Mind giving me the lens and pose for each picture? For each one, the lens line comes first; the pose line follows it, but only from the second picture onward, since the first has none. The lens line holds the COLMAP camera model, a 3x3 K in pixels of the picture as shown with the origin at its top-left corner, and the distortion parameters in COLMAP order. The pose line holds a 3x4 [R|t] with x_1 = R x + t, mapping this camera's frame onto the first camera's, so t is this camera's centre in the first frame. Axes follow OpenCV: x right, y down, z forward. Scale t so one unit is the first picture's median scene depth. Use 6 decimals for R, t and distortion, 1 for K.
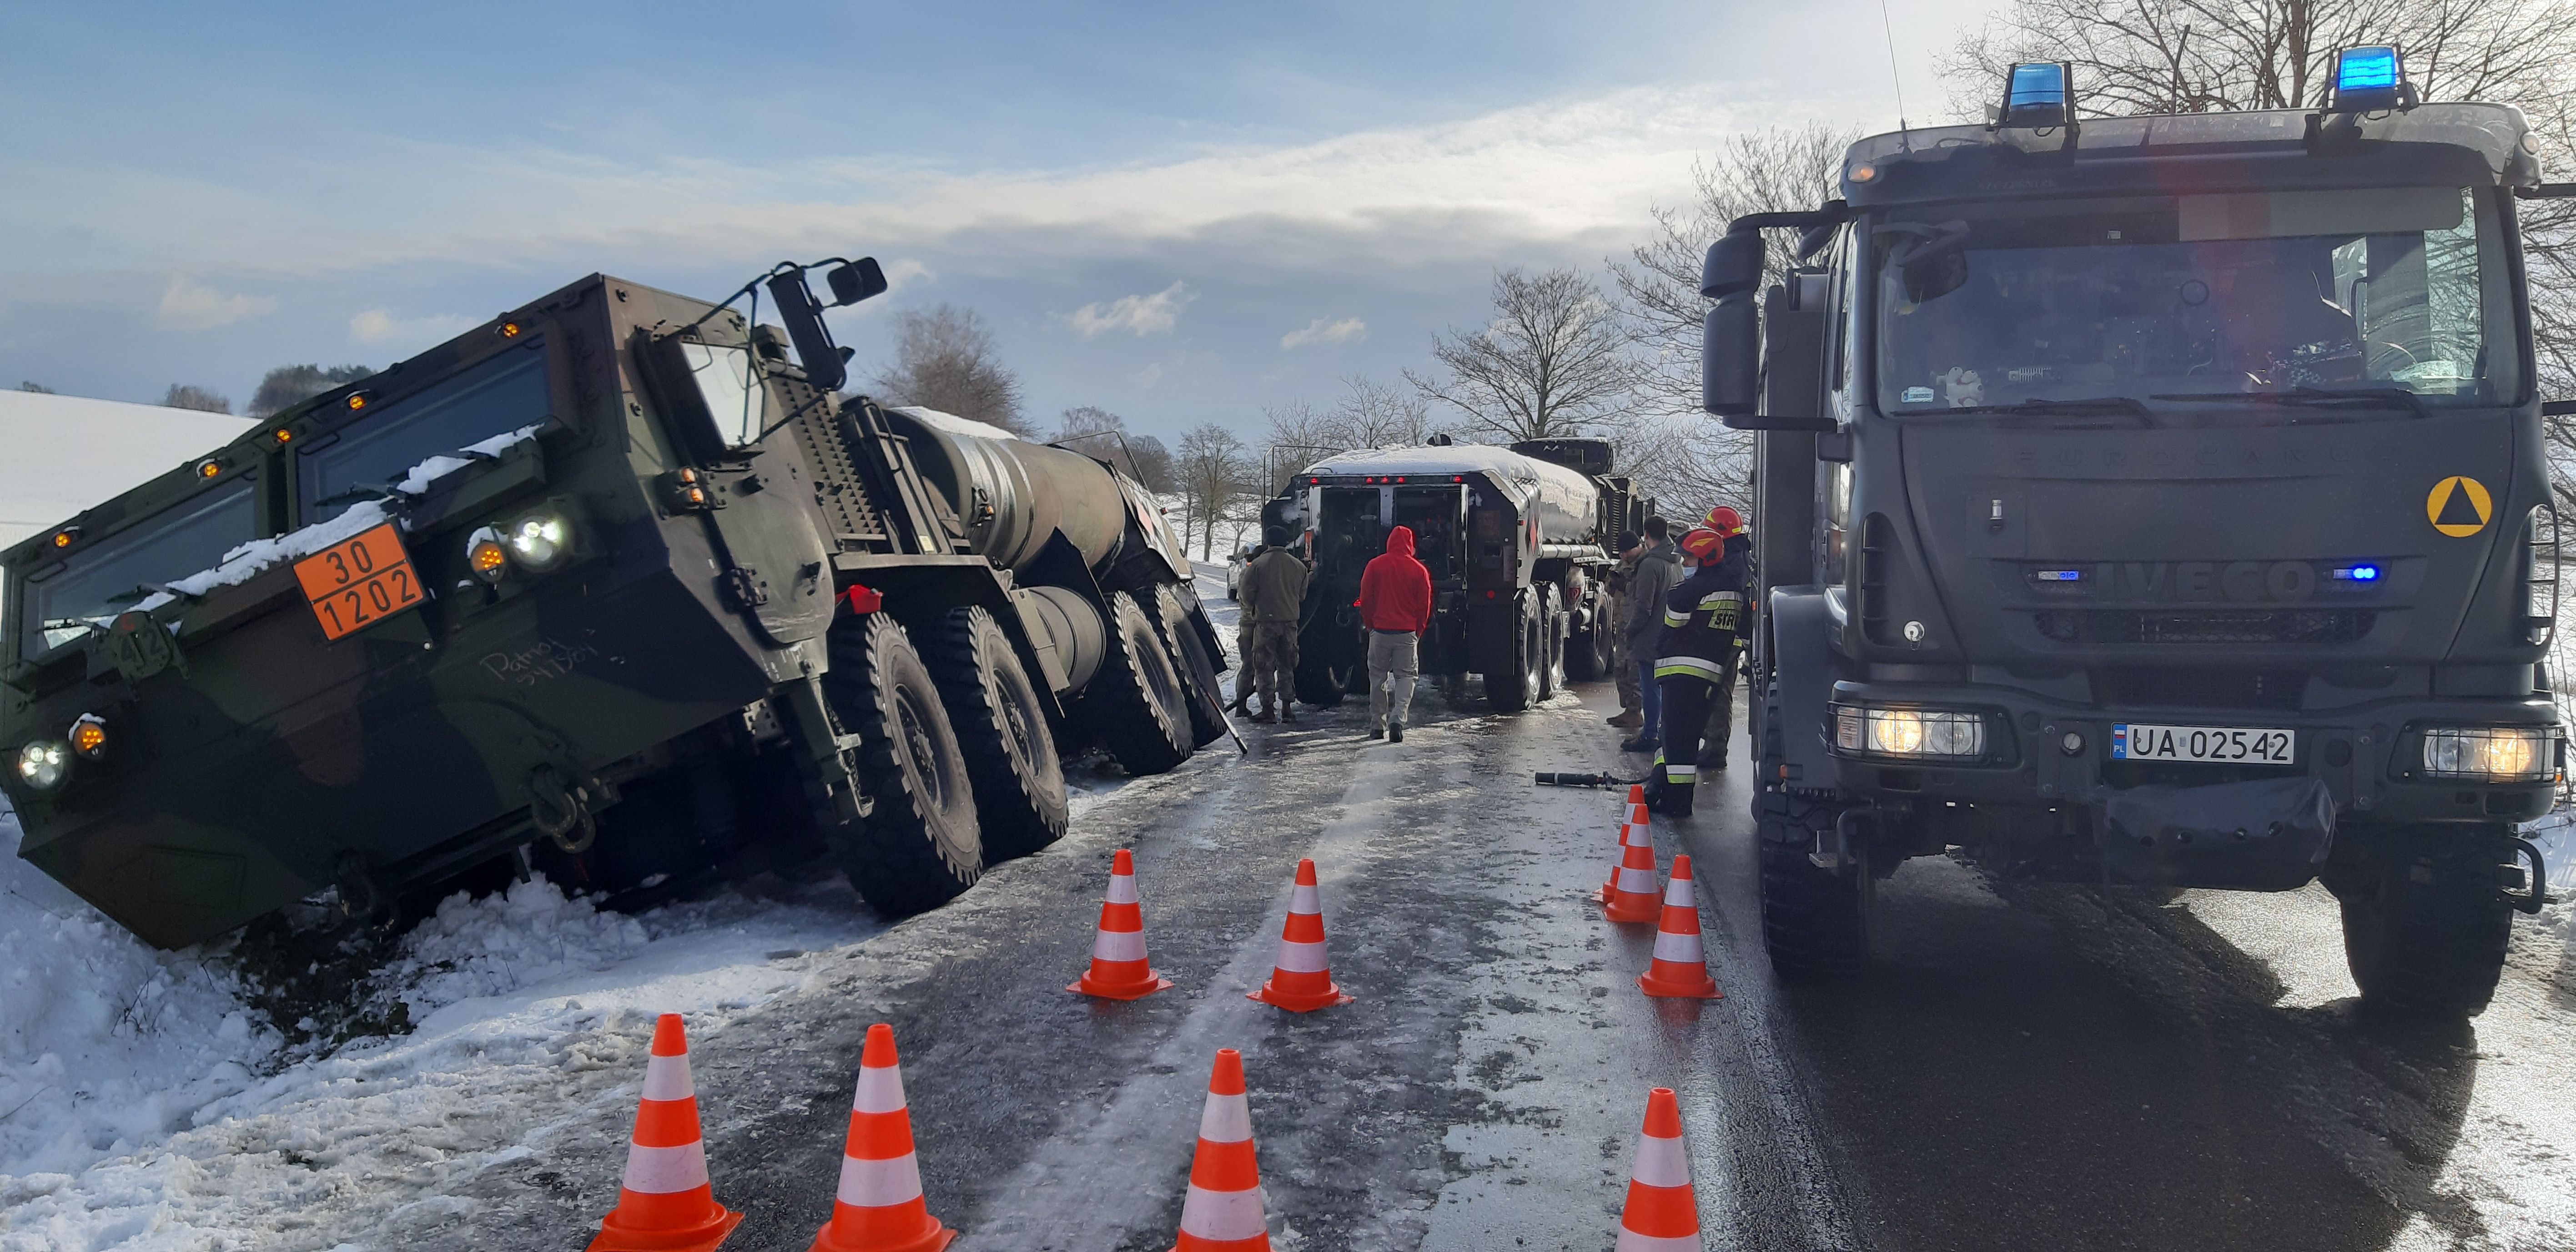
lens RADIAL K [[1983.2, 0, 1288.0], [0, 1983.2, 626.0], [0, 0, 1]] dist [-0.005408, -0.004507]
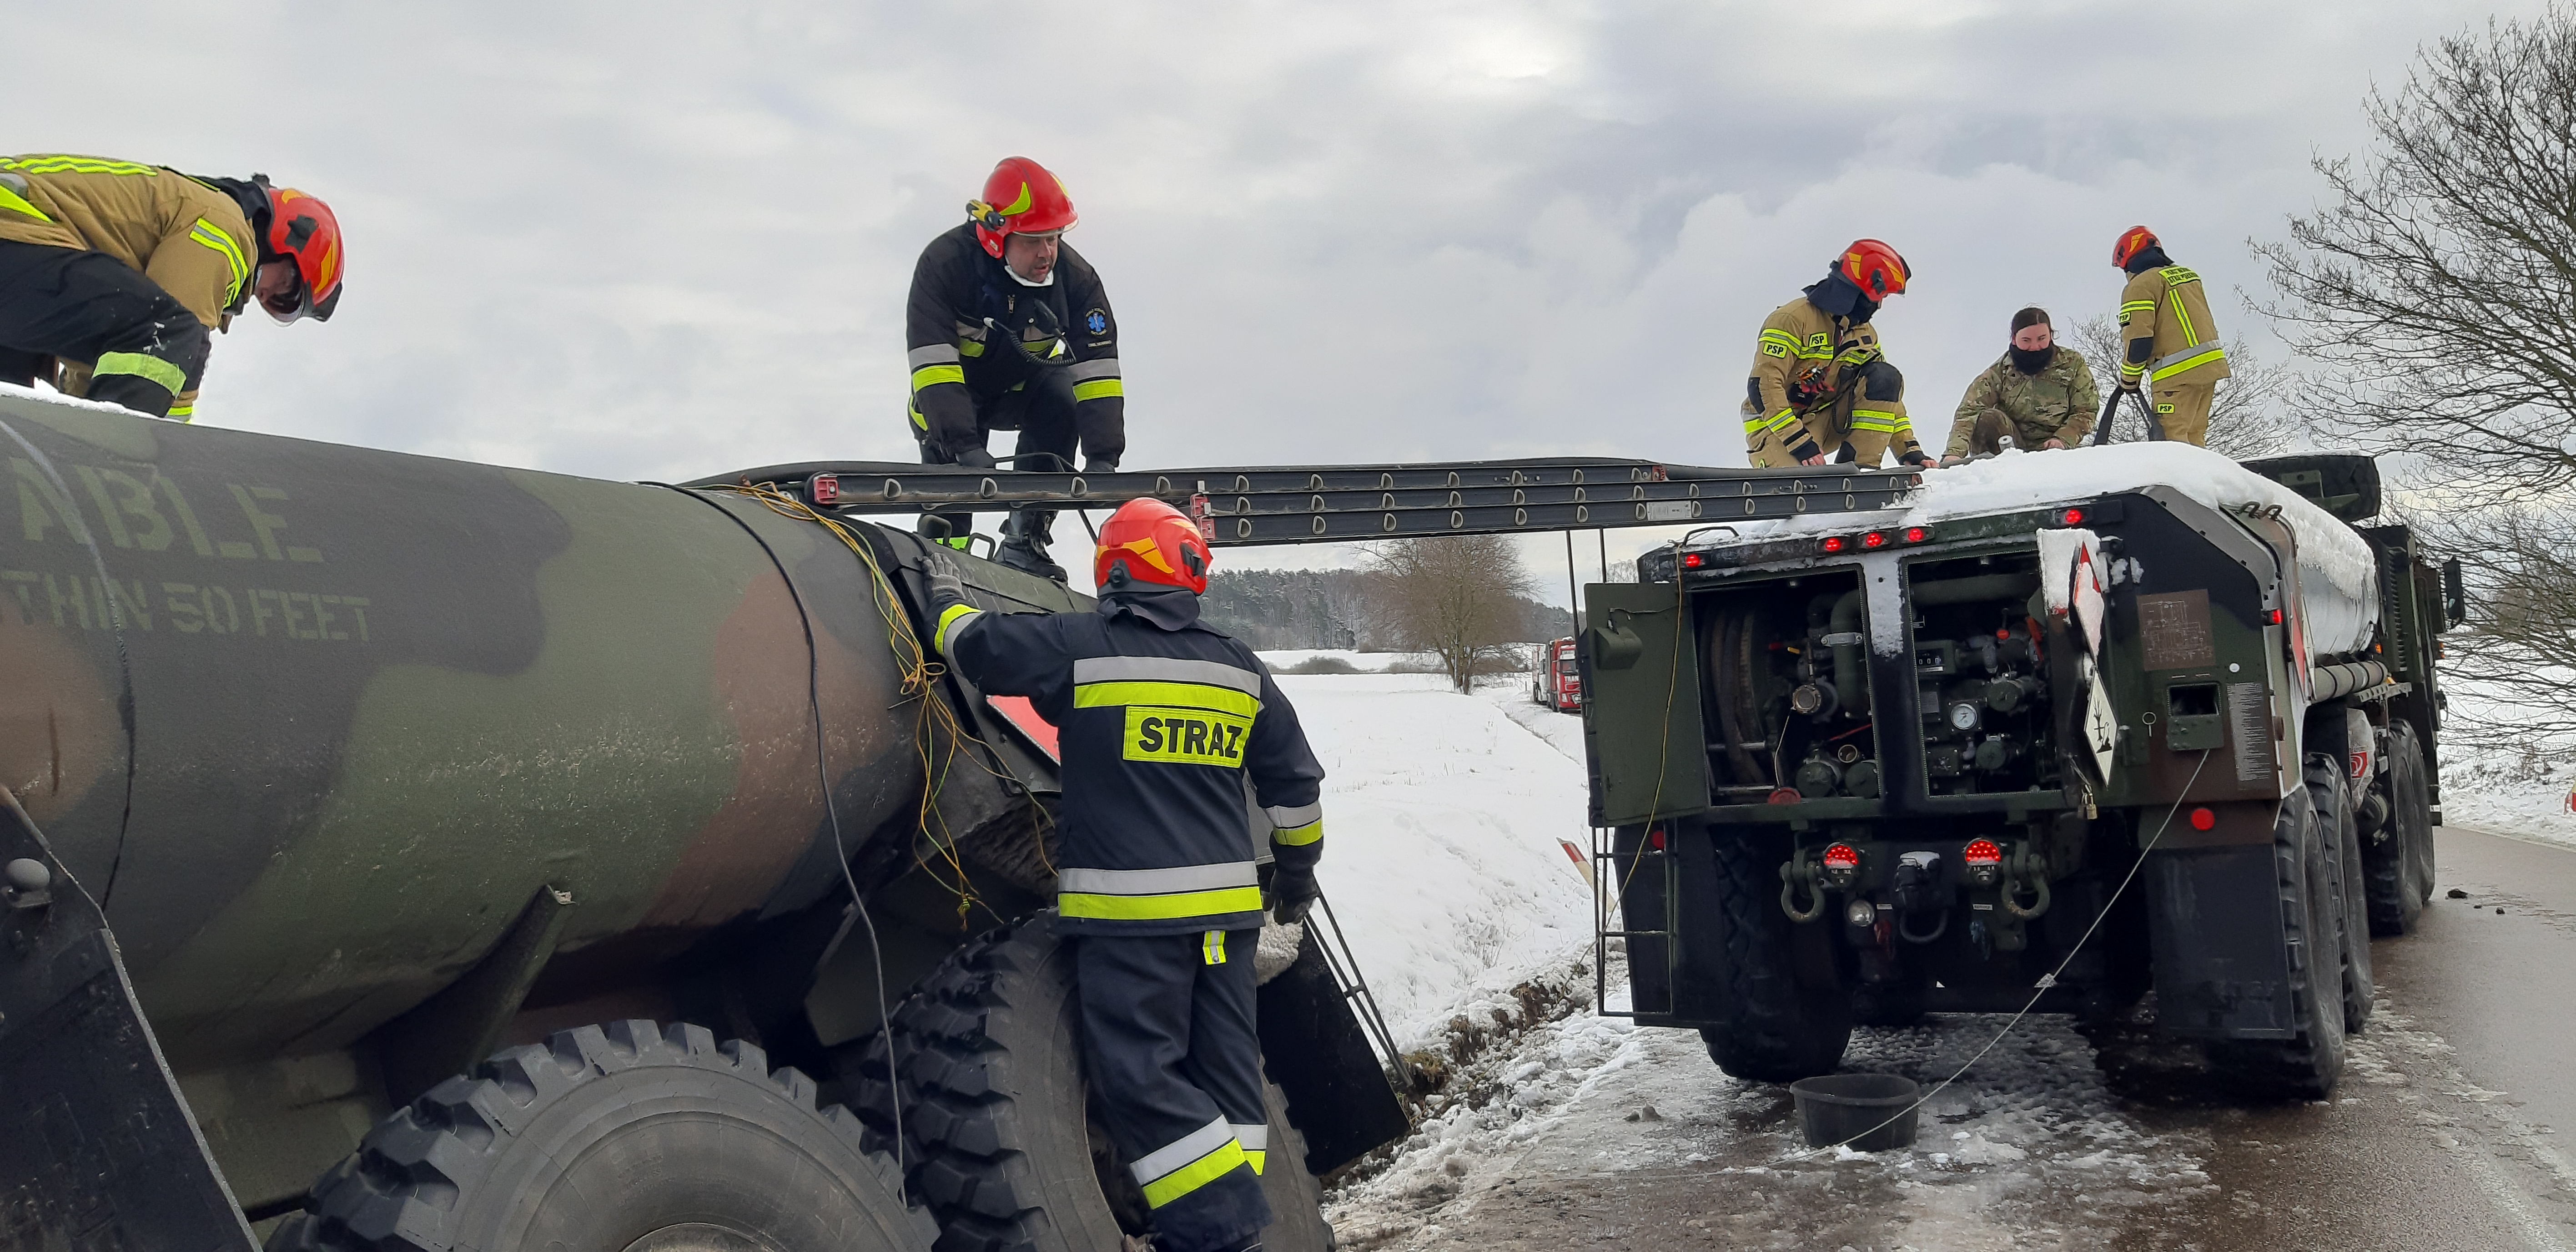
lens RADIAL K [[1983.2, 0, 1288.0], [0, 1983.2, 626.0], [0, 0, 1]] dist [-0.005408, -0.004507]
pose [[0.956542, -0.090481, -0.277203, 0.035082], [0.067911, 0.993625, -0.089986, -0.023332], [0.283578, 0.067251, 0.956588, 0.464763]]
